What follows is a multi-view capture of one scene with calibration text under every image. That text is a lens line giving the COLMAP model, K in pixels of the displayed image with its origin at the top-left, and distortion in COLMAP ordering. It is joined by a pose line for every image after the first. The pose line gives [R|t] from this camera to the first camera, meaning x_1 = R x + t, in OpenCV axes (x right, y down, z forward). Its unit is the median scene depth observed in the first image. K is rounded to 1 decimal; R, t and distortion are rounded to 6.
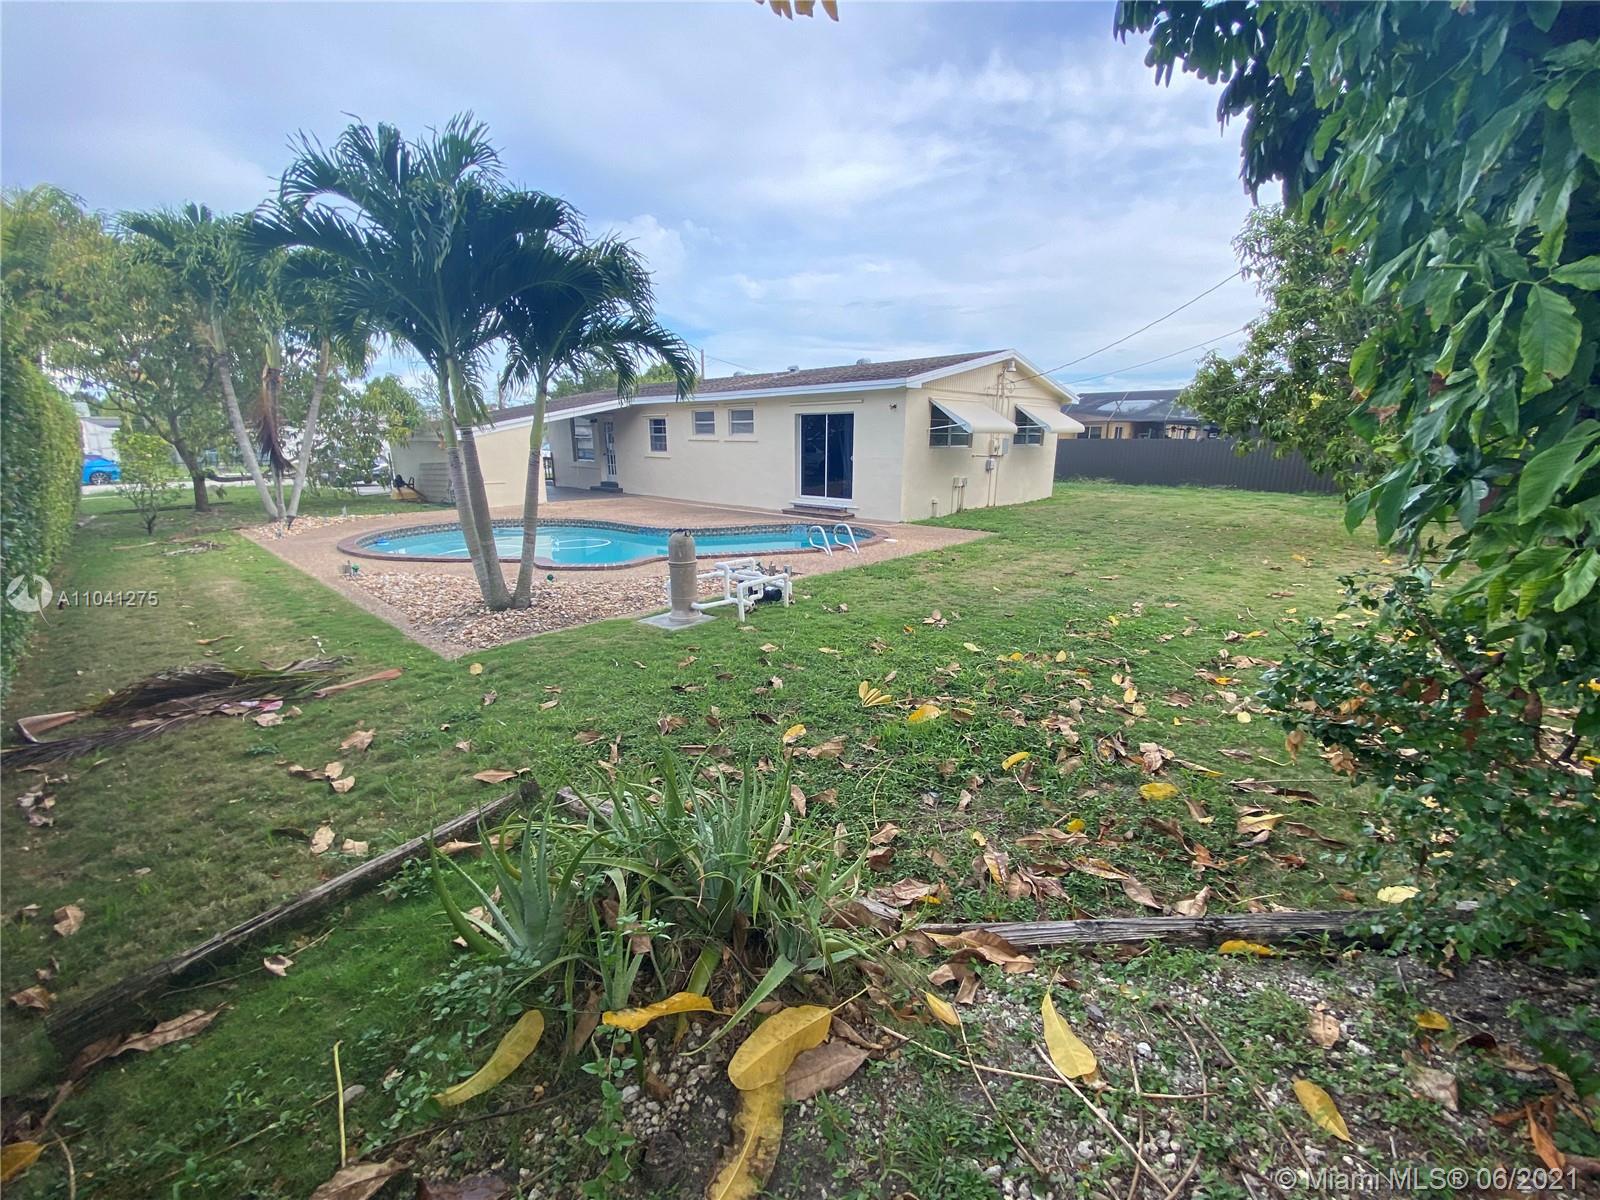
lens RADIAL K [[627.7, 0, 793.9], [0, 627.7, 597.4], [0, 0, 1]] dist [0.033489, -0.028527]
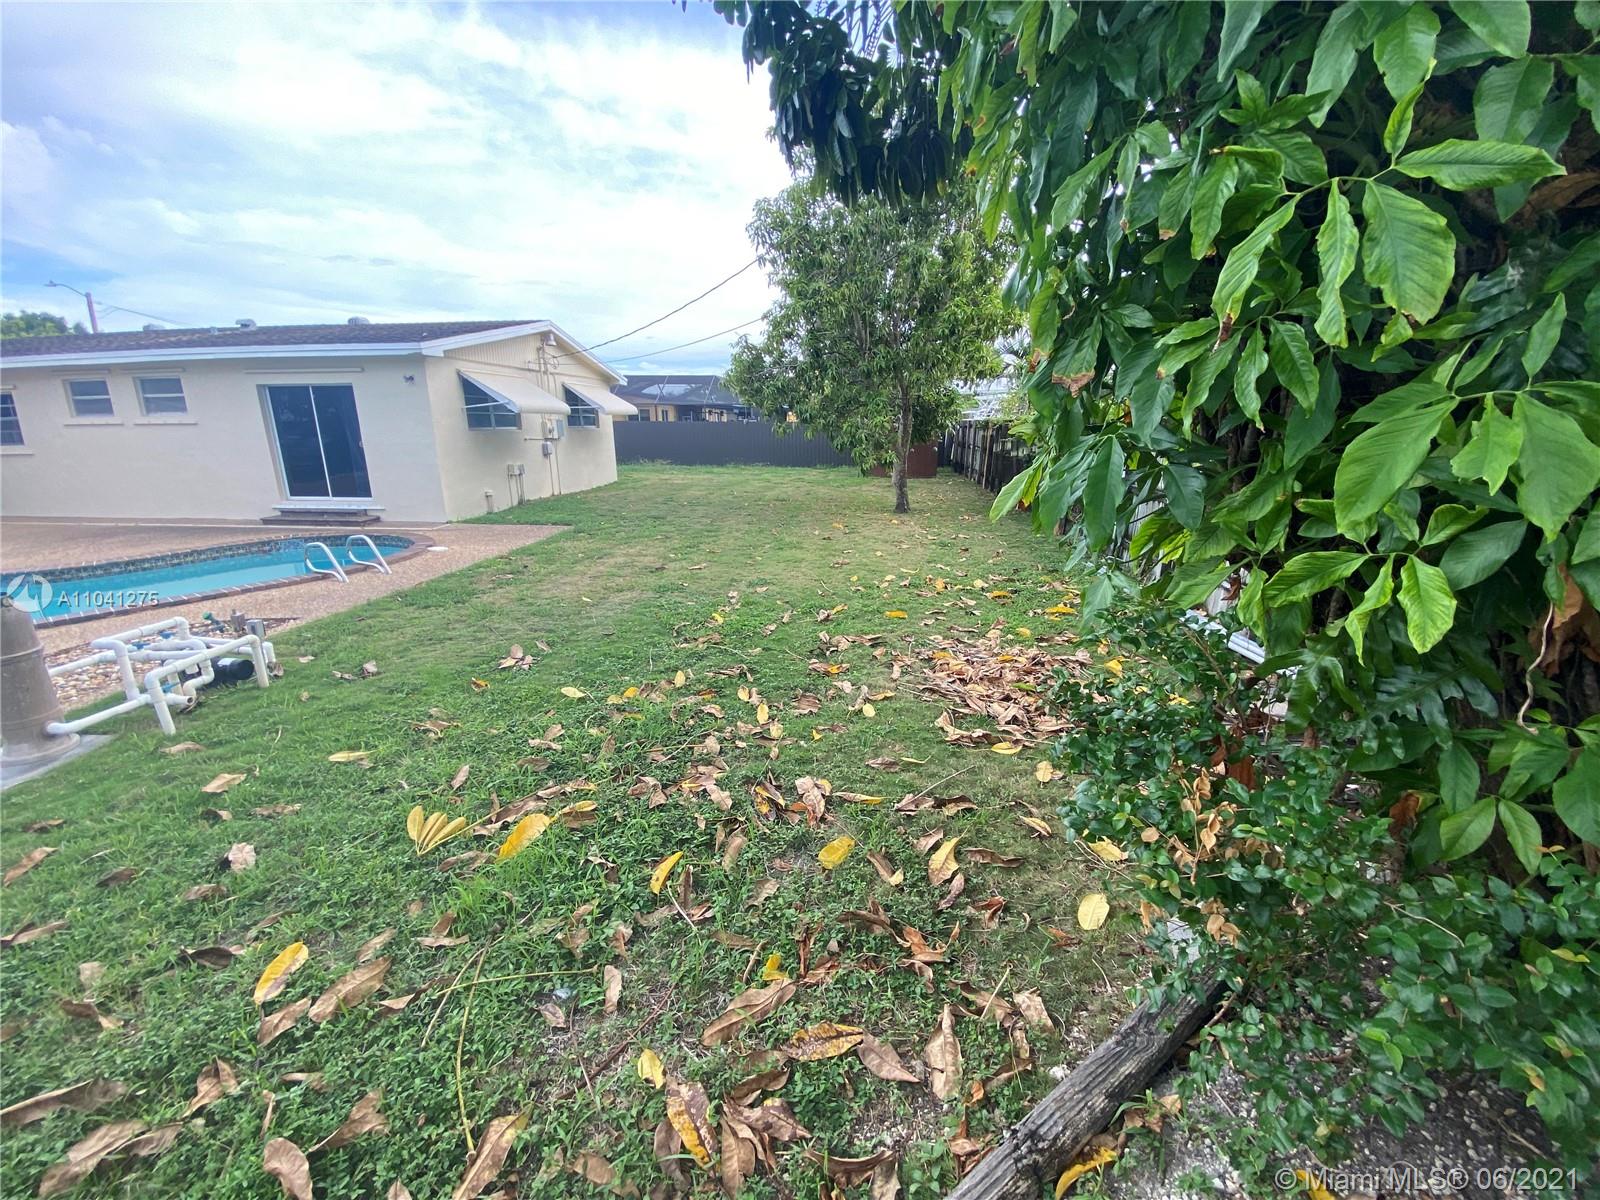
lens RADIAL K [[627.7, 0, 793.9], [0, 627.7, 597.4], [0, 0, 1]] dist [0.033489, -0.028527]
pose [[0.788623, -0.167922, 0.591504, 0.039785], [0.151539, 0.985392, 0.077703, -0.036156], [-0.595911, 0.028358, 0.802550, 0.143474]]
